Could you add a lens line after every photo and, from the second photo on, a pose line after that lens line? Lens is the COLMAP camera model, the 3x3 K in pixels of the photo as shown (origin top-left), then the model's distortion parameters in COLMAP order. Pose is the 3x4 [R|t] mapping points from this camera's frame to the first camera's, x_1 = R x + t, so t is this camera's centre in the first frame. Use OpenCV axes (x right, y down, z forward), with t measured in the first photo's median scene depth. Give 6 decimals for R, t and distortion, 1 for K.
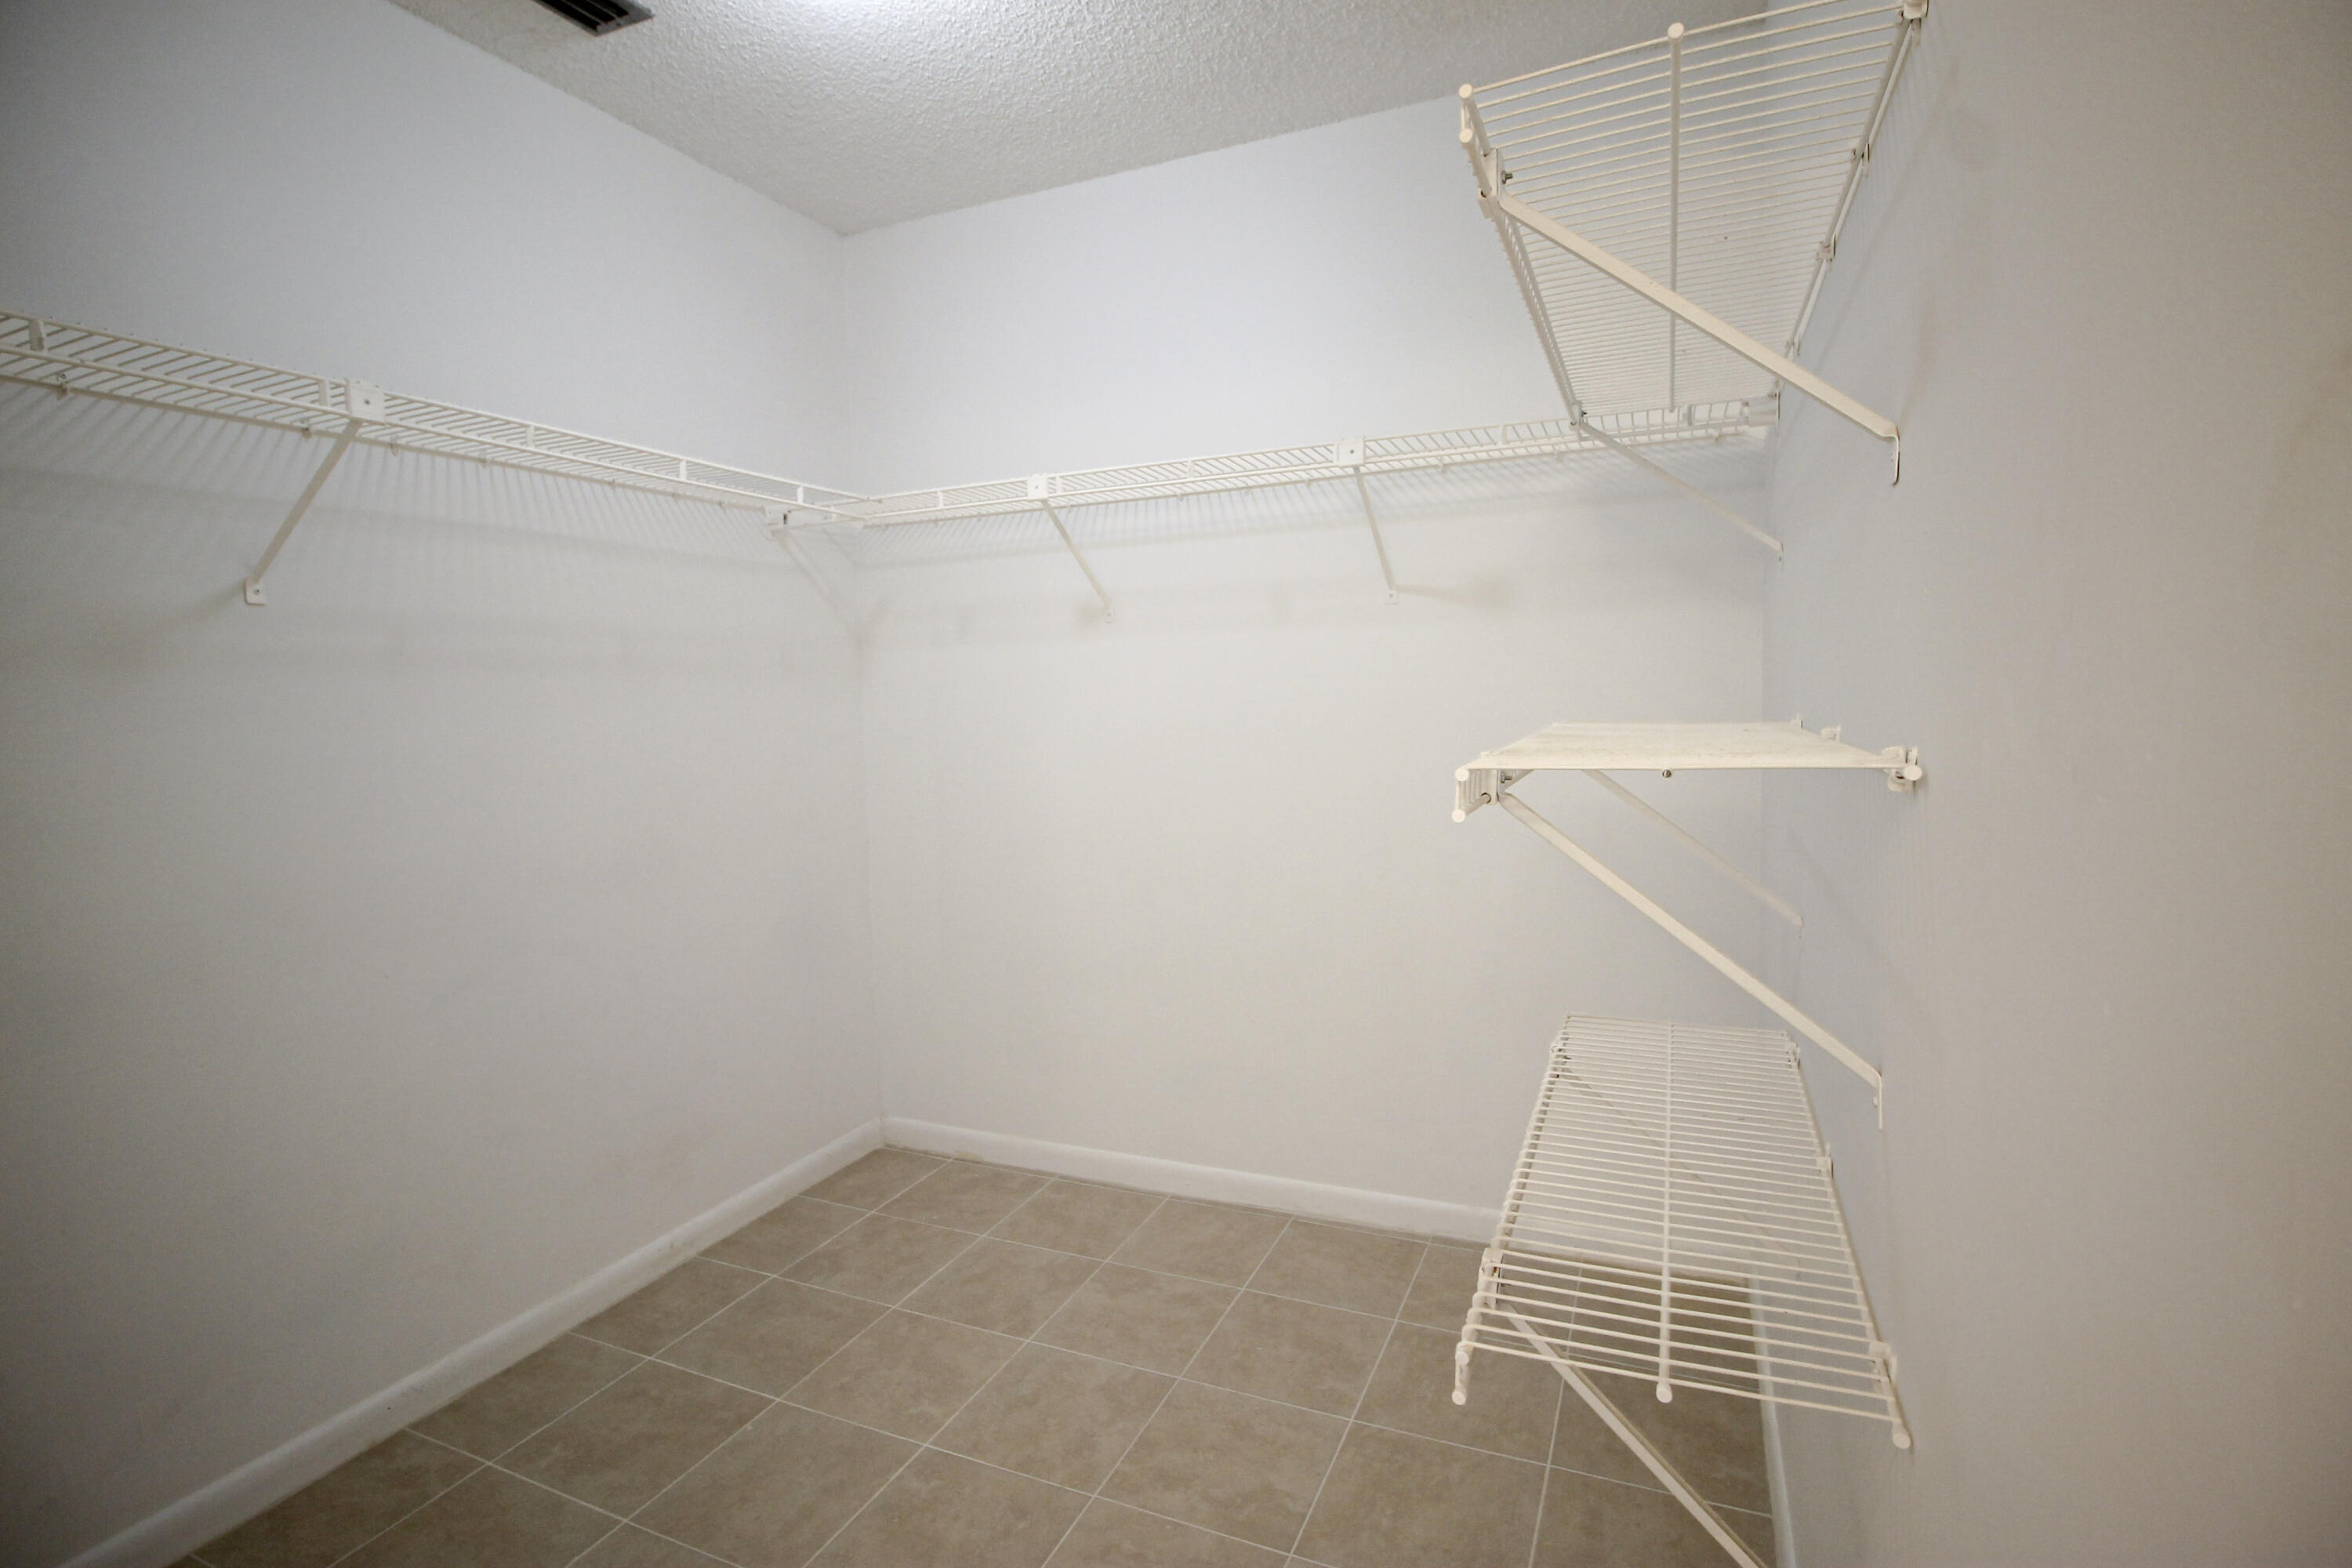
lens RADIAL K [[1097.2, 0, 1176.8], [0, 1097.2, 756.0], [0, 0, 1]] dist [0.053733, -0.000240]
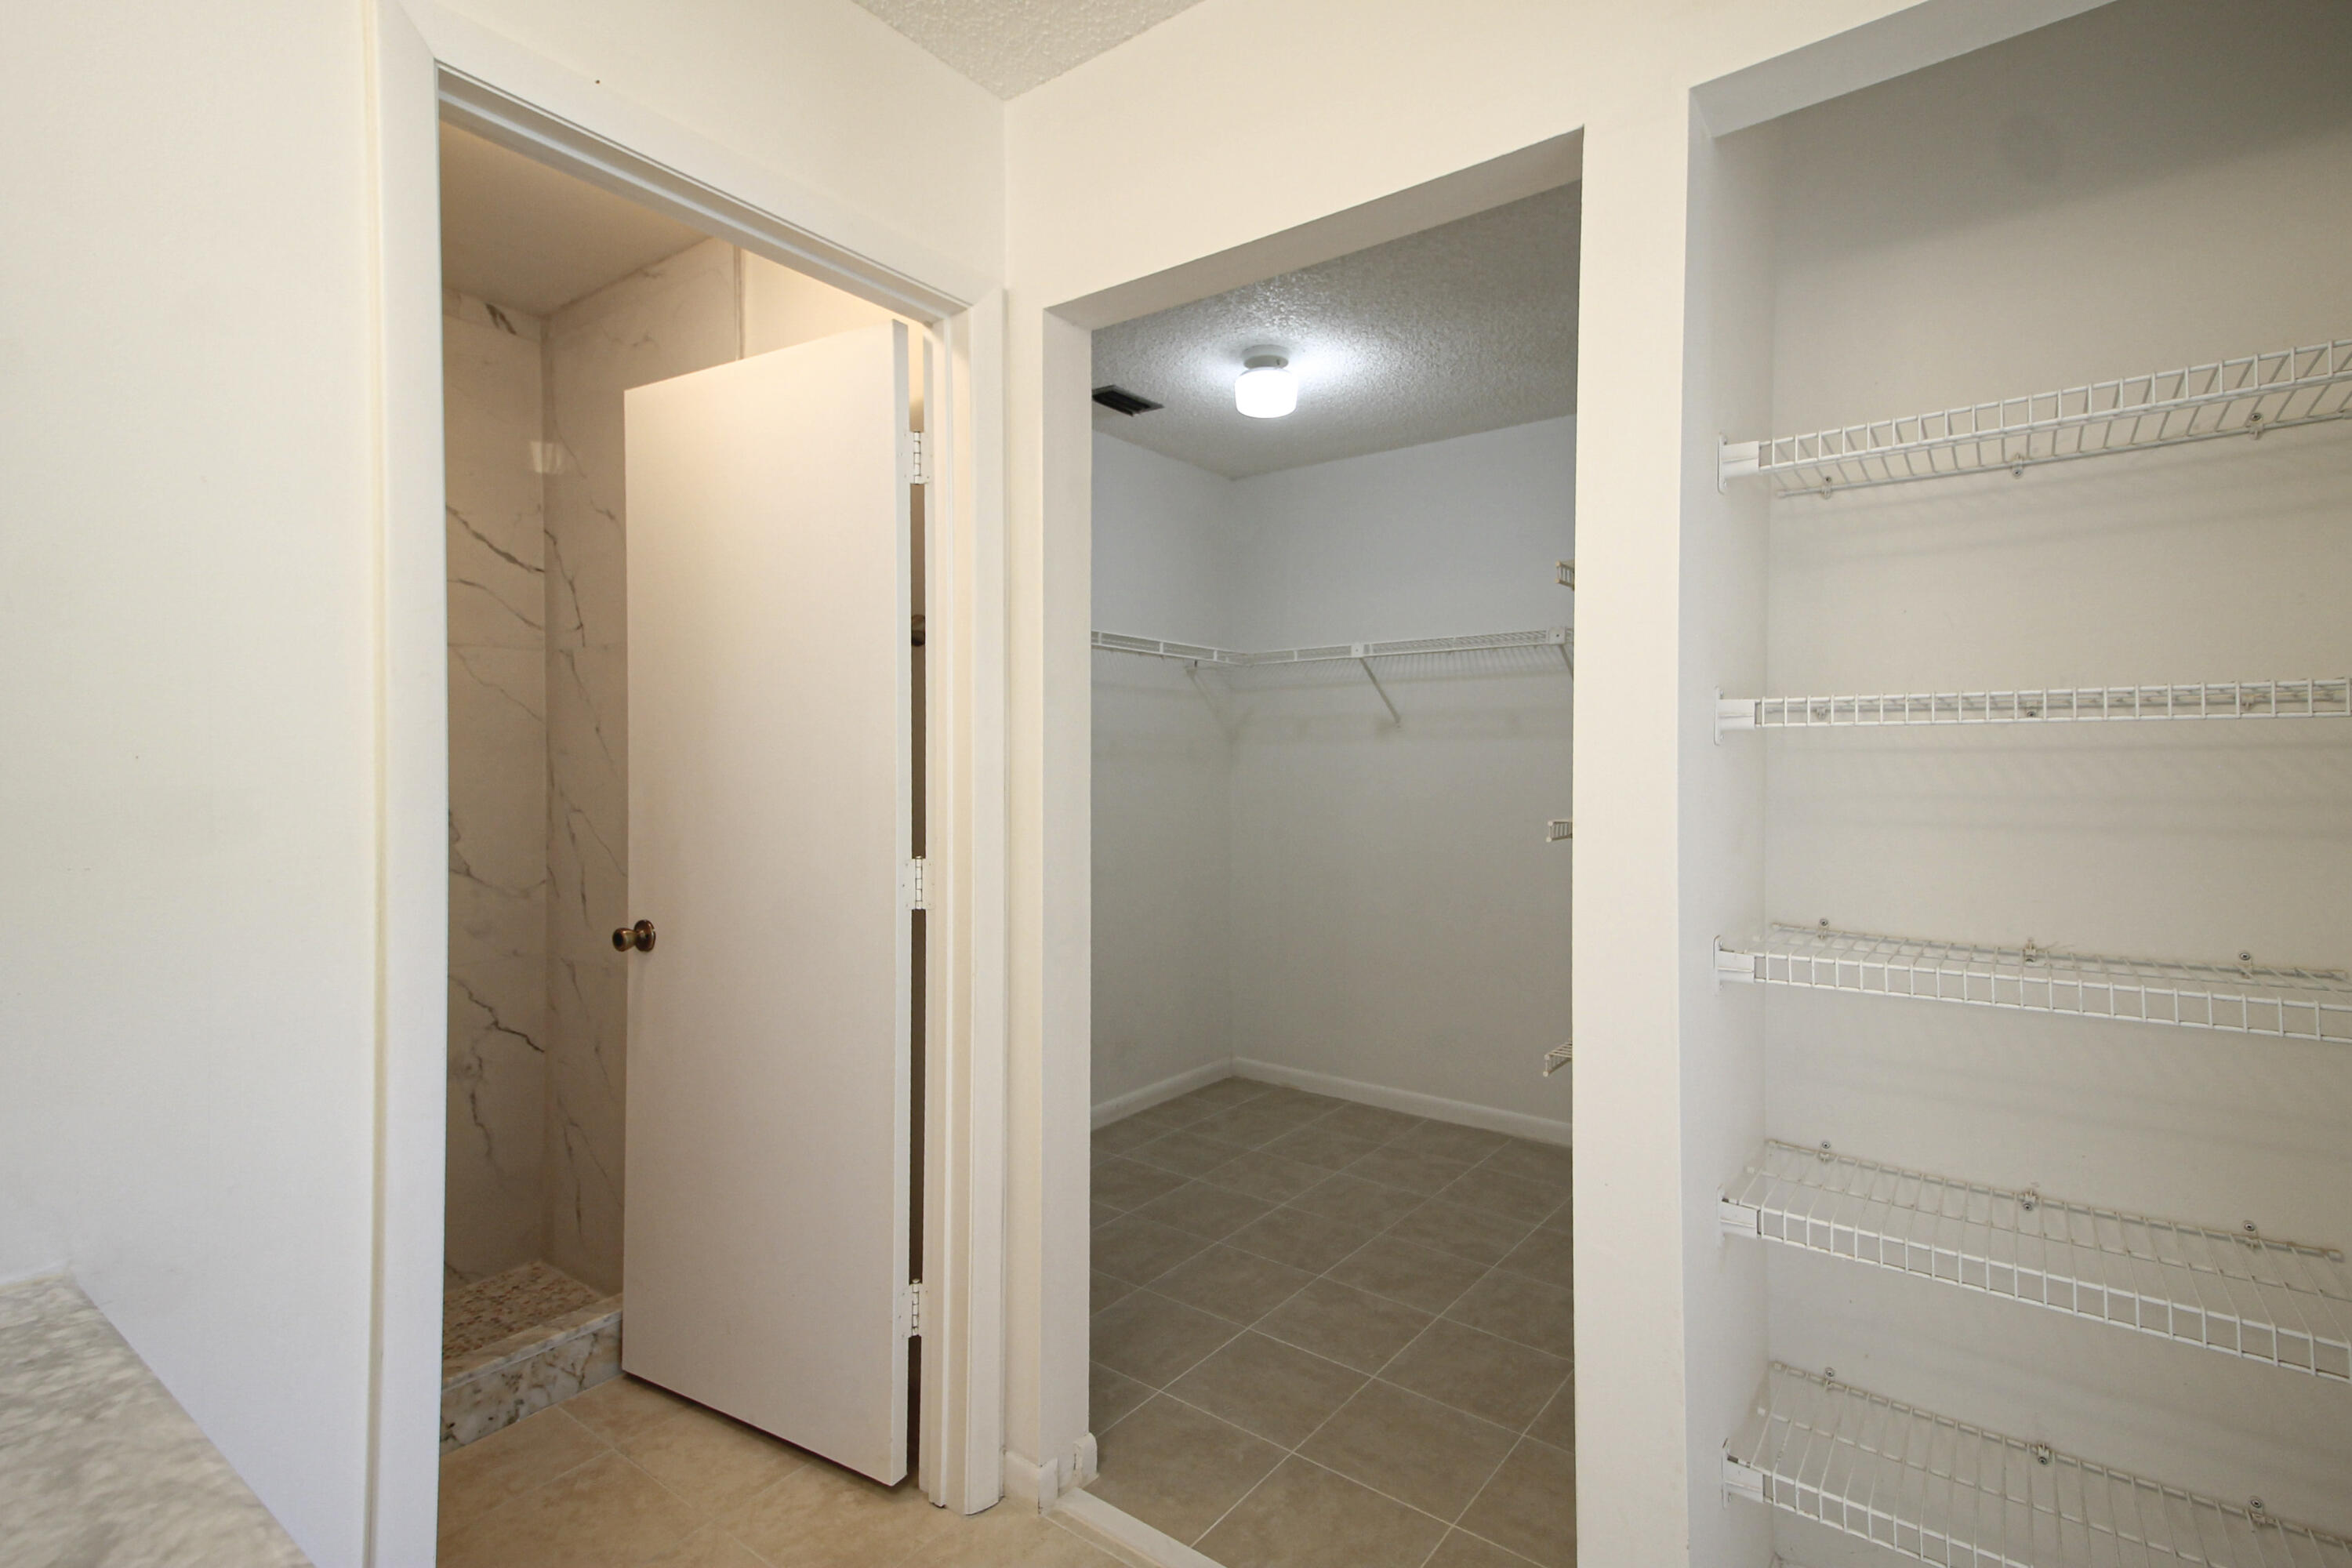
lens RADIAL K [[1119.2, 0, 1197.9], [0, 1119.2, 780.8], [0, 0, 1]] dist [0.070354, -0.000214]
pose [[0.975272, 0.030367, -0.218910, 0.010737], [-0.039658, 0.998484, -0.038173, 0.018427], [0.217419, 0.045910, 0.974998, -0.591637]]
